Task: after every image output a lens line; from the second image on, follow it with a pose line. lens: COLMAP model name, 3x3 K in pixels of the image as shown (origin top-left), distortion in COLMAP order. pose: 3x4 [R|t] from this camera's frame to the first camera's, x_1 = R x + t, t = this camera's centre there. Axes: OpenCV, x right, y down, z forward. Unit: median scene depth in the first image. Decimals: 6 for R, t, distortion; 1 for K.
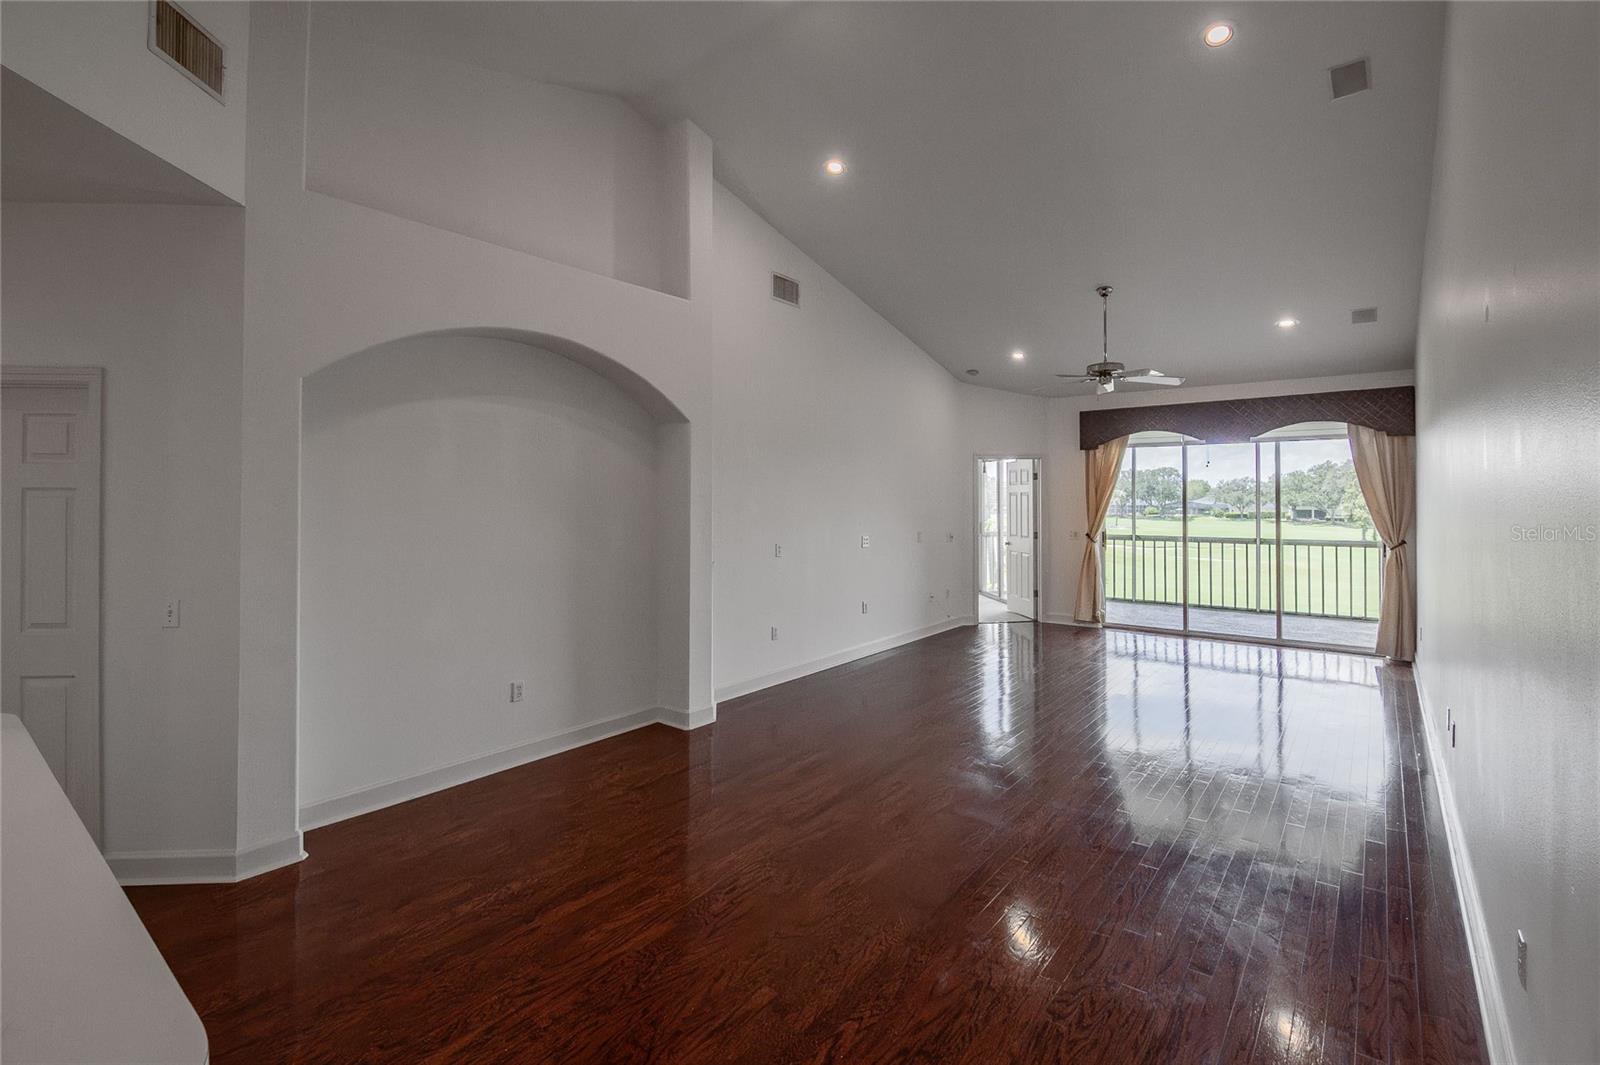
lens RADIAL K [[722.3, 0, 792.1], [0, 722.3, 486.6], [0, 0, 1]] dist [-0.004128, -0.005454]
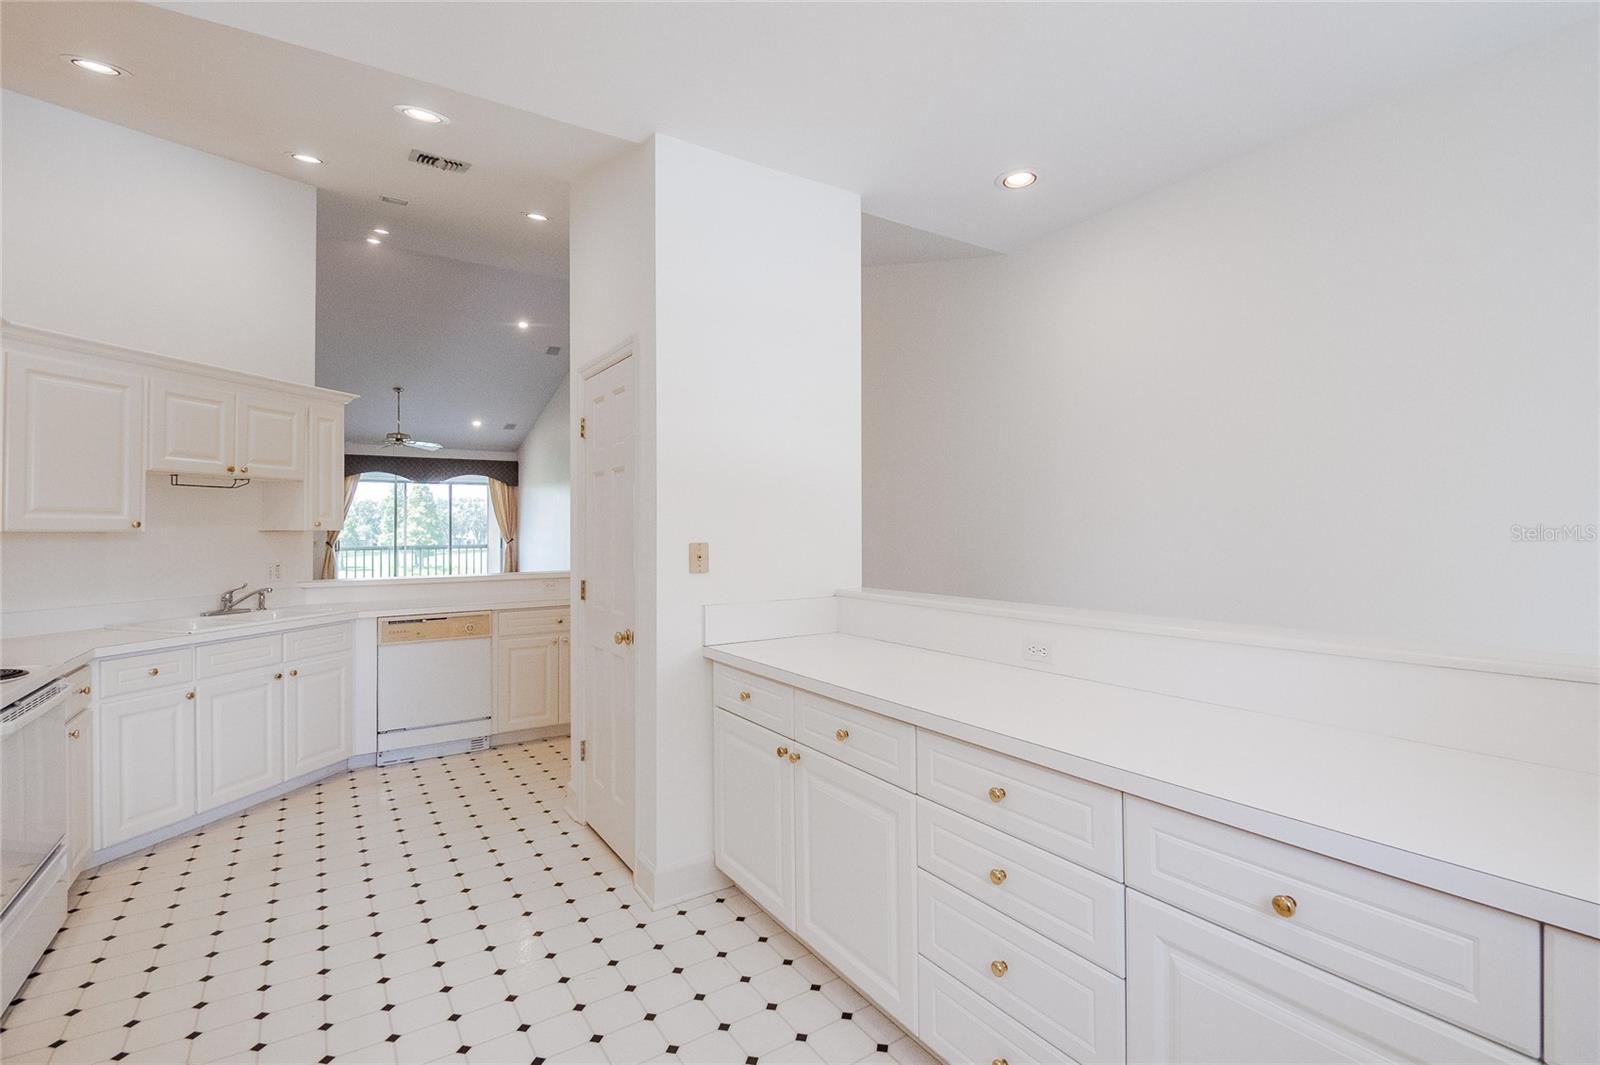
lens RADIAL K [[722.3, 0, 818.5], [0, 722.3, 524.1], [0, 0, 1]] dist [-0.004128, -0.005454]
pose [[0.281175, 0.003030, 0.959652, -0.666415], [-0.009625, 0.999954, -0.000337, 0.022598], [-0.959608, -0.009142, 0.281191, -0.302906]]
